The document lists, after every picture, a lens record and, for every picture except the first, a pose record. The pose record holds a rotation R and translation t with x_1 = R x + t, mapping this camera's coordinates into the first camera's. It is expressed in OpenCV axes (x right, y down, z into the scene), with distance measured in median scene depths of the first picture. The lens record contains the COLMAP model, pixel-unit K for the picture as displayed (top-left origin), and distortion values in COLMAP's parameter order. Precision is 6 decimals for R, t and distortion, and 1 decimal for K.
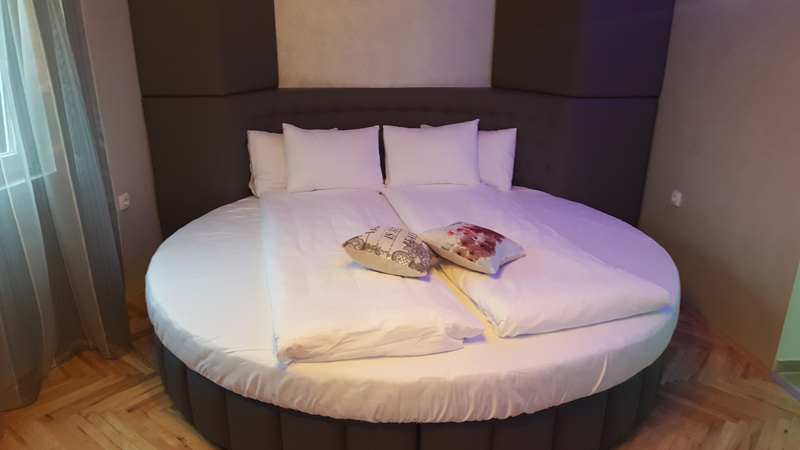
lens RADIAL K [[733.4, 0, 400.0], [0, 733.4, 225.0], [0, 0, 1]] dist [-0.004662, -0.002699]
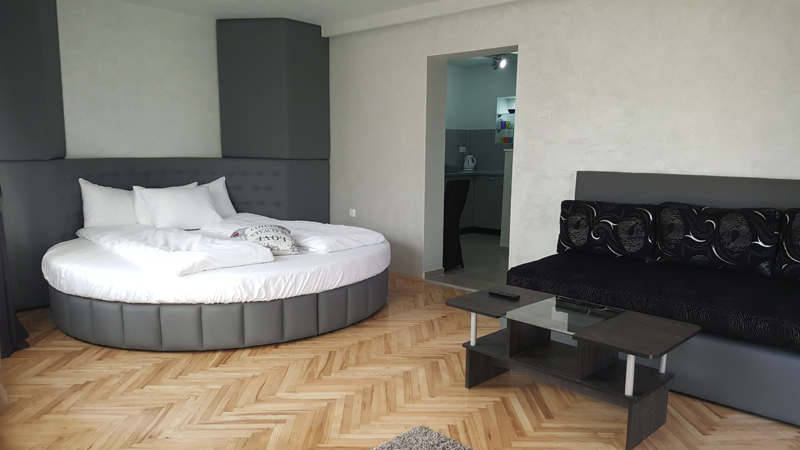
lens RADIAL K [[733.4, 0, 400.0], [0, 733.4, 225.0], [0, 0, 1]] dist [-0.004662, -0.002699]
pose [[0.820471, -0.078274, 0.566305, -0.511024], [0.128542, 0.990476, -0.049330, 0.089387], [-0.557050, 0.113268, 0.822718, -0.515831]]
